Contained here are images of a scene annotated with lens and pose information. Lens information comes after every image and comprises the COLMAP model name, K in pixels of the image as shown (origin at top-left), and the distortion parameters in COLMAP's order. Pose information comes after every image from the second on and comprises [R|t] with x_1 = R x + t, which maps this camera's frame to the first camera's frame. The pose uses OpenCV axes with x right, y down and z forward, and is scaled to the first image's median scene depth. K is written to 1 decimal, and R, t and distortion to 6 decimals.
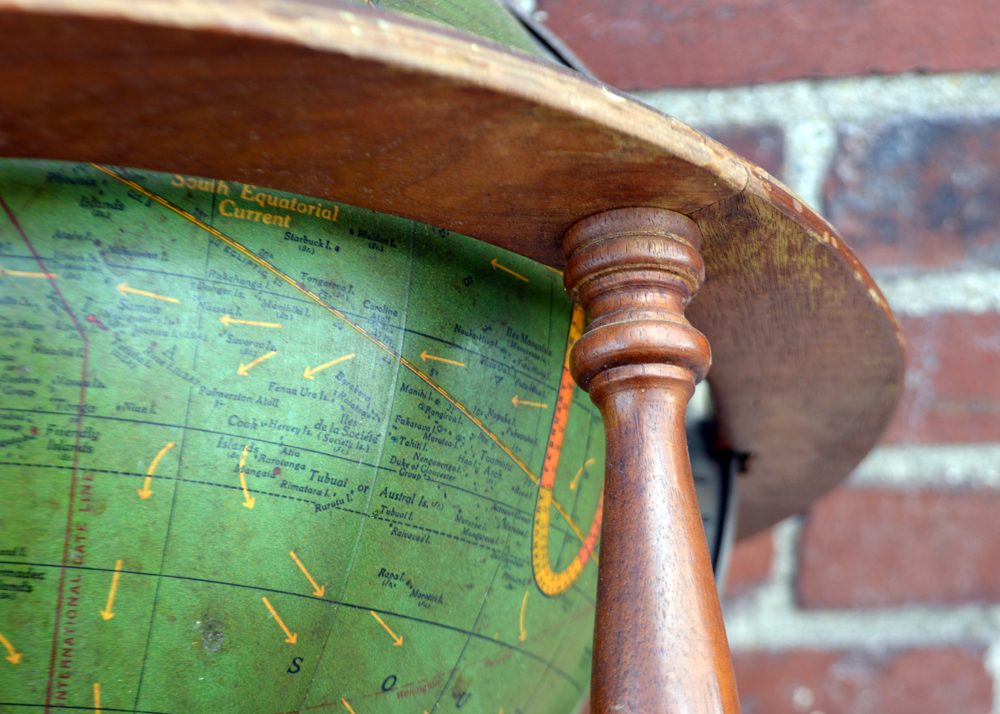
lens RADIAL K [[1559.7, 0, 500.3], [0, 1559.7, 357.5], [0, 0, 1]] dist [-0.019951, 0.000000]
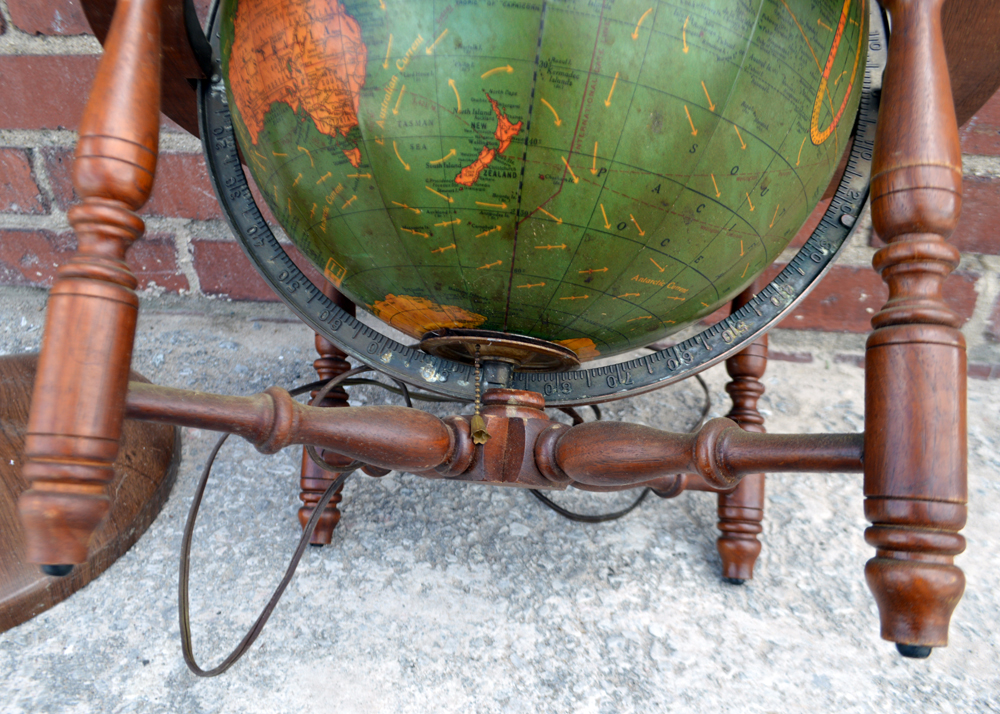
lens RADIAL K [[834.9, 0, 499.4], [0, 834.9, 356.1], [0, 0, 1]] dist [-0.011843, -0.000650]
pose [[0.985871, 0.096855, -0.136664, -0.204751], [-0.066419, 0.975036, 0.211881, 0.248724], [0.153774, -0.199810, 0.967693, -0.065024]]
